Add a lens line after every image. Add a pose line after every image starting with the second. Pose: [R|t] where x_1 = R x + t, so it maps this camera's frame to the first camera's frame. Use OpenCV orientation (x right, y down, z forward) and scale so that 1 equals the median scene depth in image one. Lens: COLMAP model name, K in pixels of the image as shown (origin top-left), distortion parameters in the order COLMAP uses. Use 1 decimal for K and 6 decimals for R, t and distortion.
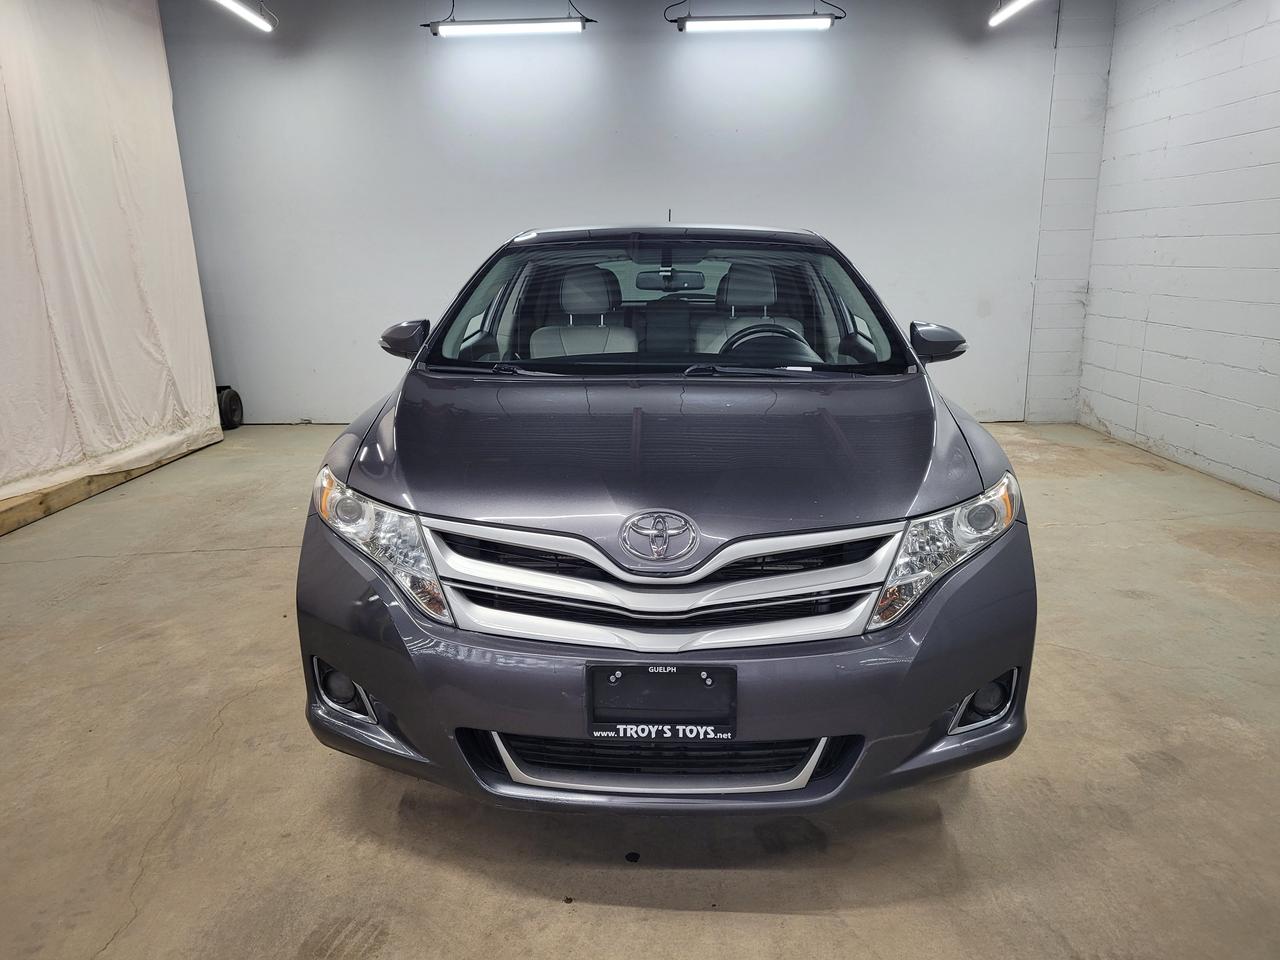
lens RADIAL K [[966.3, 0, 638.5], [0, 966.3, 482.7], [0, 0, 1]] dist [0.033943, -0.012402]
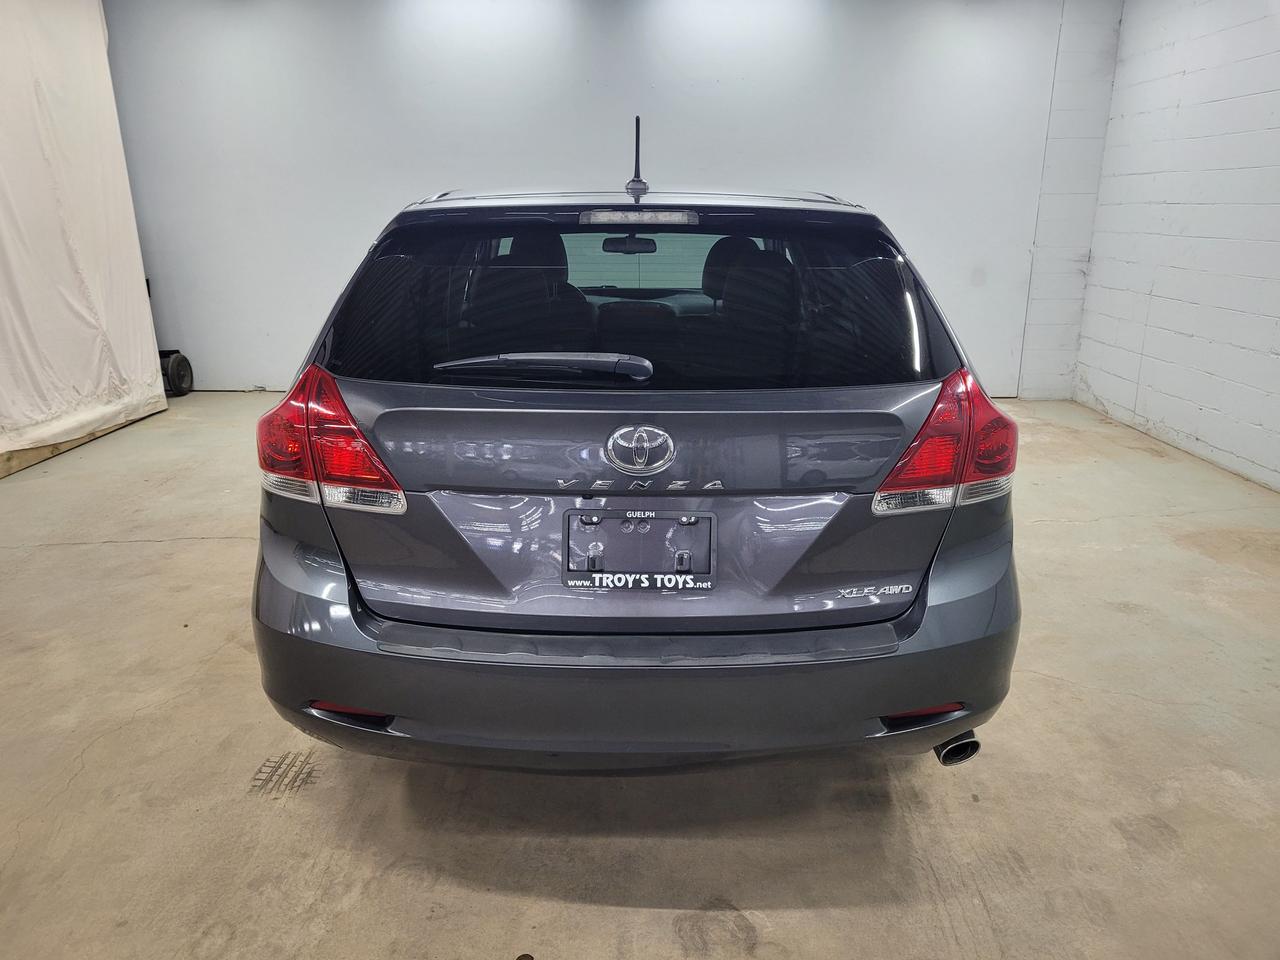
lens RADIAL K [[966.3, 0, 636.3], [0, 966.3, 486.1], [0, 0, 1]] dist [0.033943, -0.012402]
pose [[0.999930, 0.011535, 0.002491, 0.045522], [-0.011645, 0.998706, 0.049499, -0.037713], [-0.001917, -0.049525, 0.998771, 0.094585]]
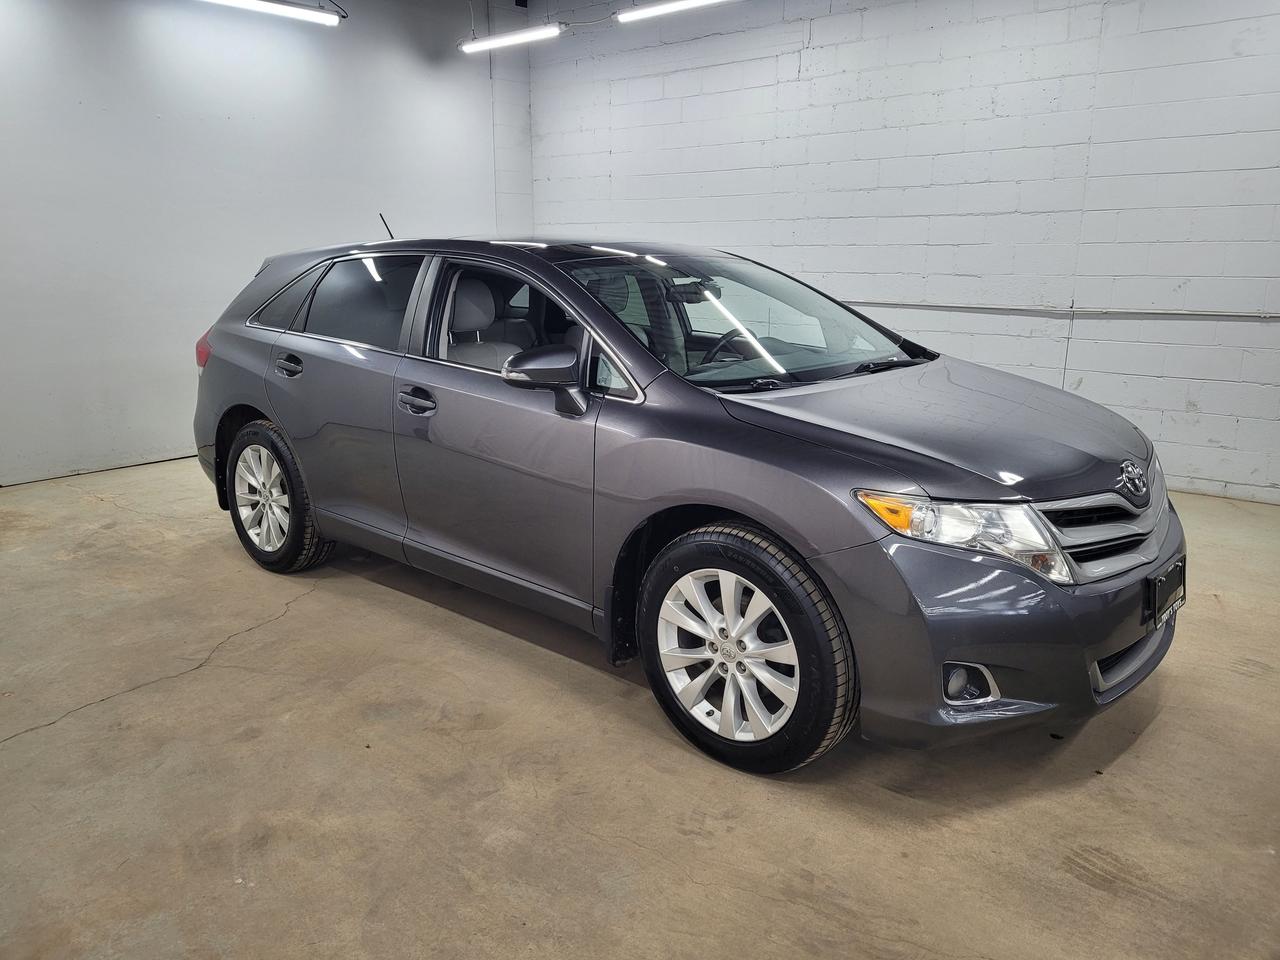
lens RADIAL K [[966.3, 0, 633.6], [0, 966.3, 471.4], [0, 0, 1]] dist [0.033943, -0.012402]
pose [[0.634610, -0.168834, 0.754165, -0.702192], [0.172637, 0.982156, 0.074604, -0.085882], [-0.753304, 0.082852, 0.652433, 0.297939]]
